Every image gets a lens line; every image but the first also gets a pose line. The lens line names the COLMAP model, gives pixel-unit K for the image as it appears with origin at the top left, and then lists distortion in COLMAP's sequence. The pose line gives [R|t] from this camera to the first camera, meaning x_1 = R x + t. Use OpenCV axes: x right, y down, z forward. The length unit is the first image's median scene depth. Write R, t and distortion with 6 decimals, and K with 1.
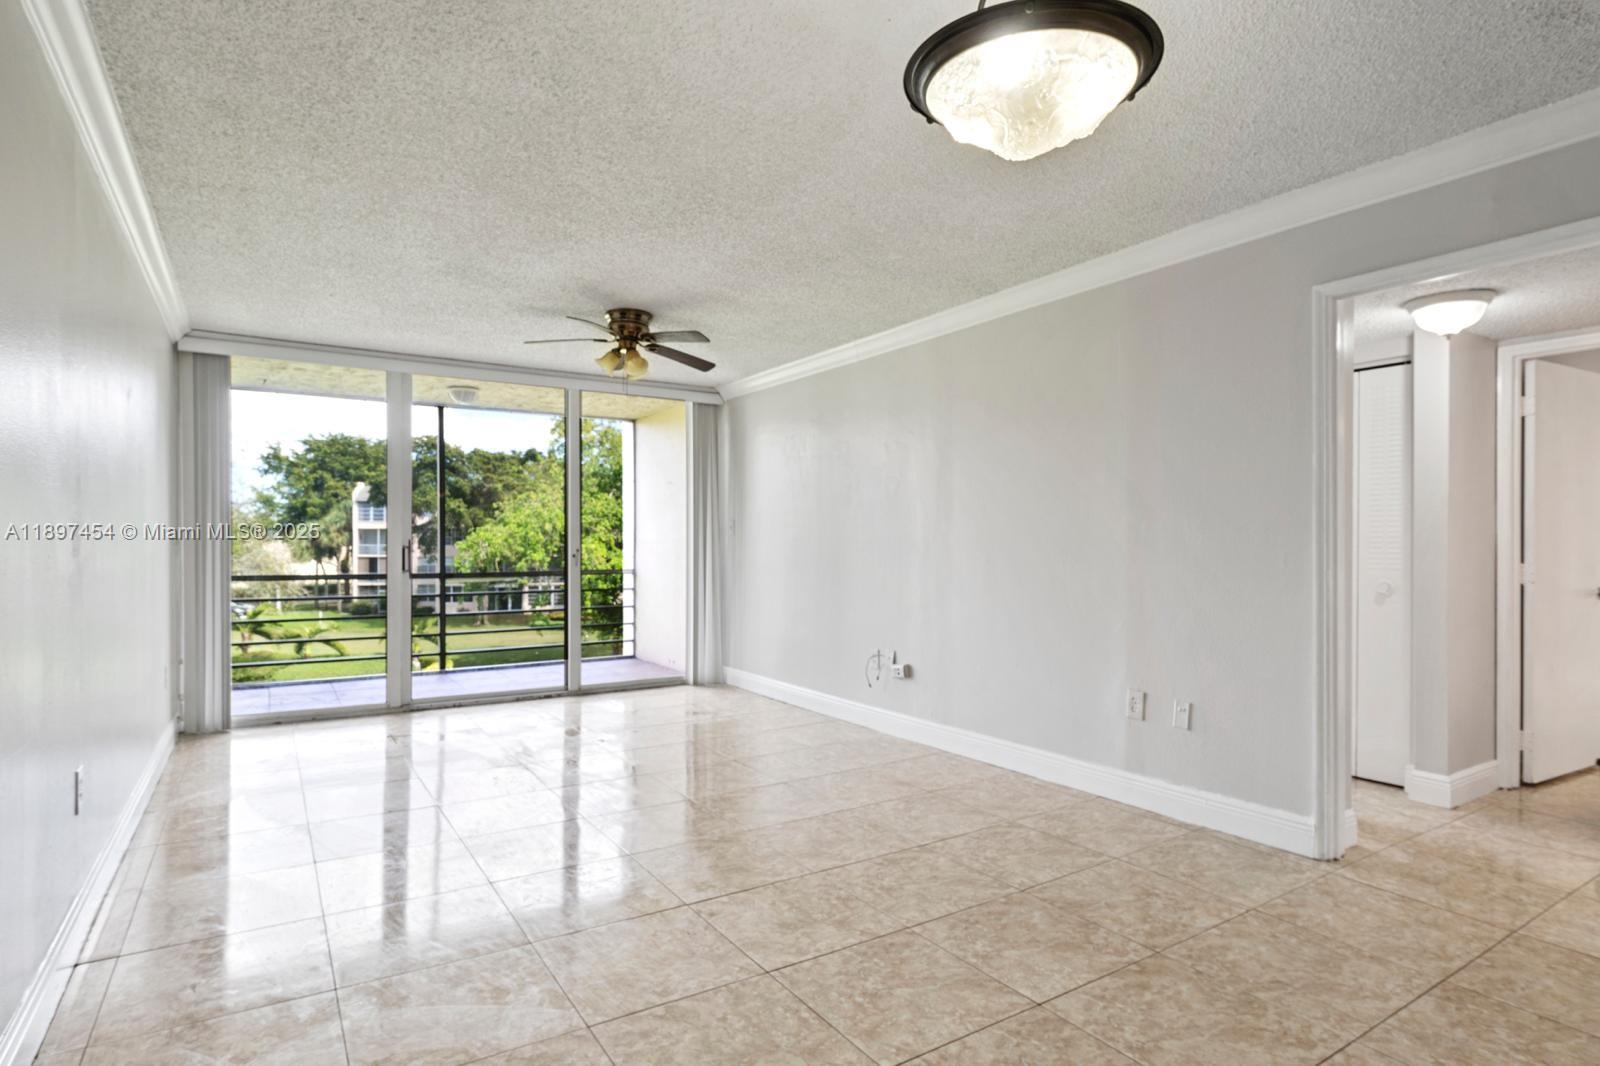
lens RADIAL K [[824.3, 0, 792.1], [0, 824.3, 536.2], [0, 0, 1]] dist [0.004147, 0.000266]
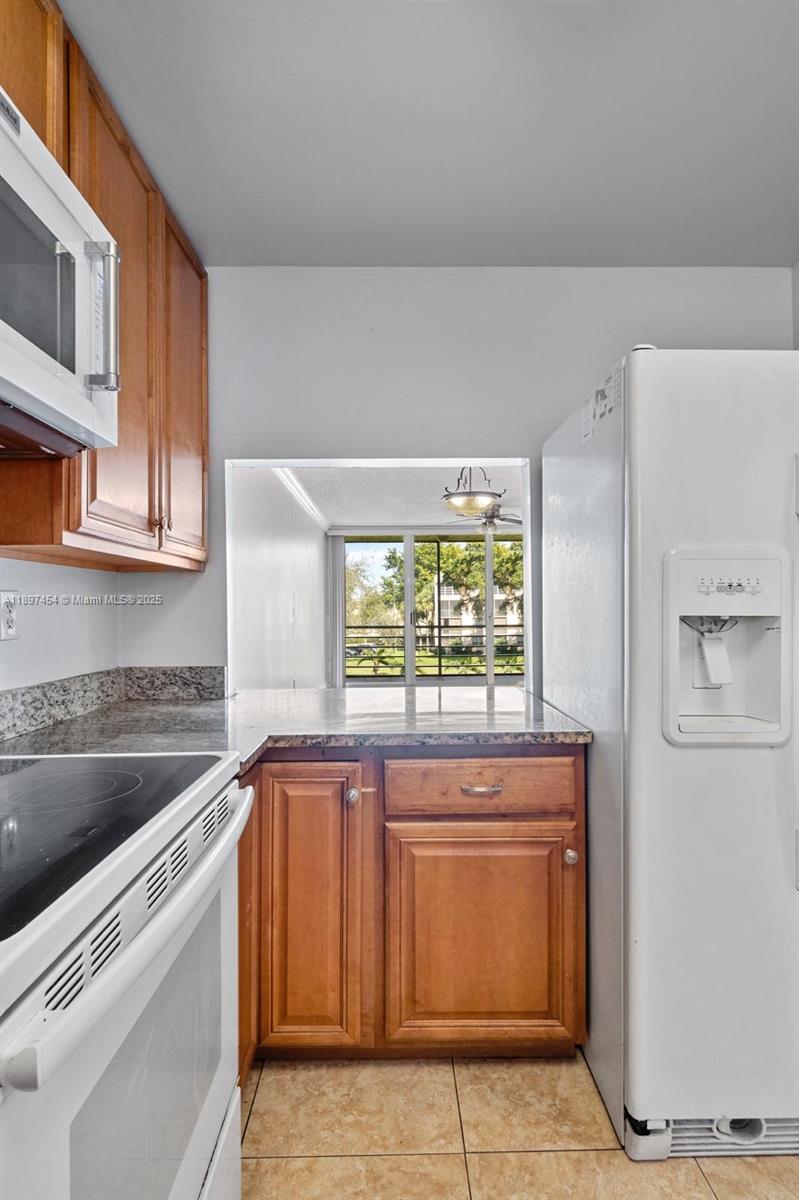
lens RADIAL K [[618.2, 0, 400.8], [0, 618.2, 600.1], [0, 0, 1]] dist [0.004147, 0.000266]
pose [[0.849685, -0.016635, -0.527028, 0.041571], [0.014397, 0.999862, -0.008347, -0.001148], [0.527094, -0.000496, 0.849807, -0.045599]]
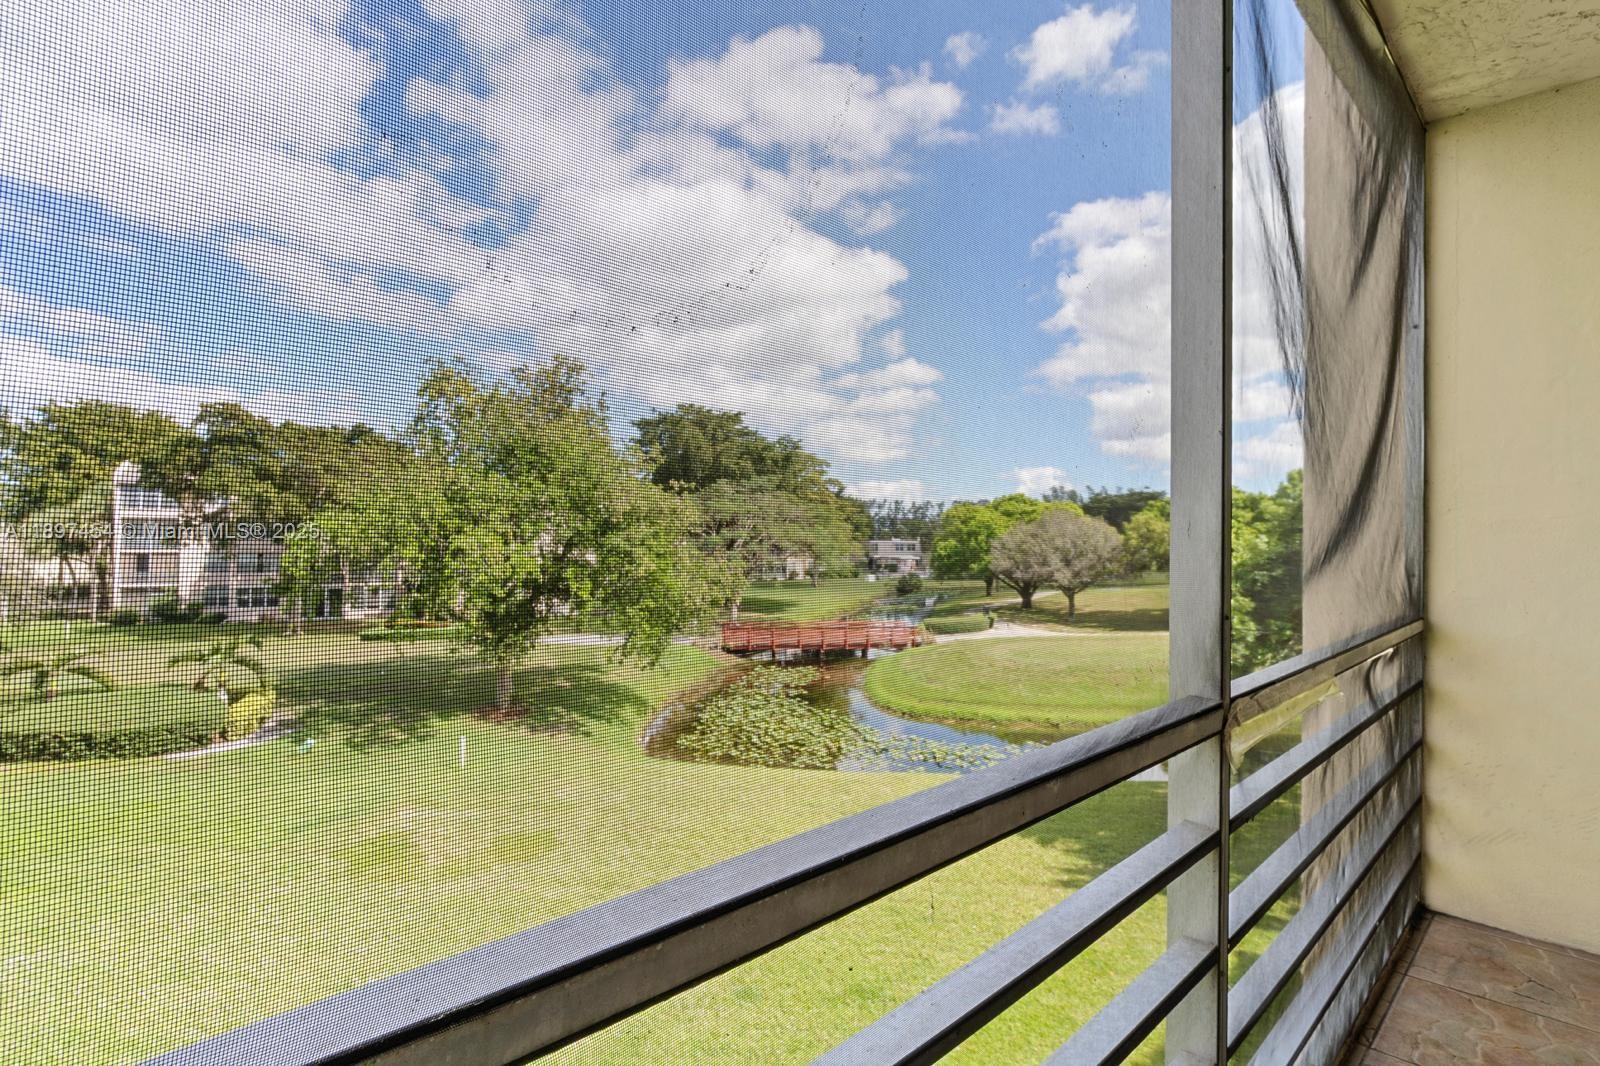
lens RADIAL K [[824.3, 0, 787.1], [0, 824.3, 540.5], [0, 0, 1]] dist [0.004147, 0.000266]
pose [[0.980070, 0.003194, 0.198625, -0.062825], [-0.005116, 0.999945, 0.009163, 0.002240], [-0.198585, -0.009996, 0.980033, 0.103156]]
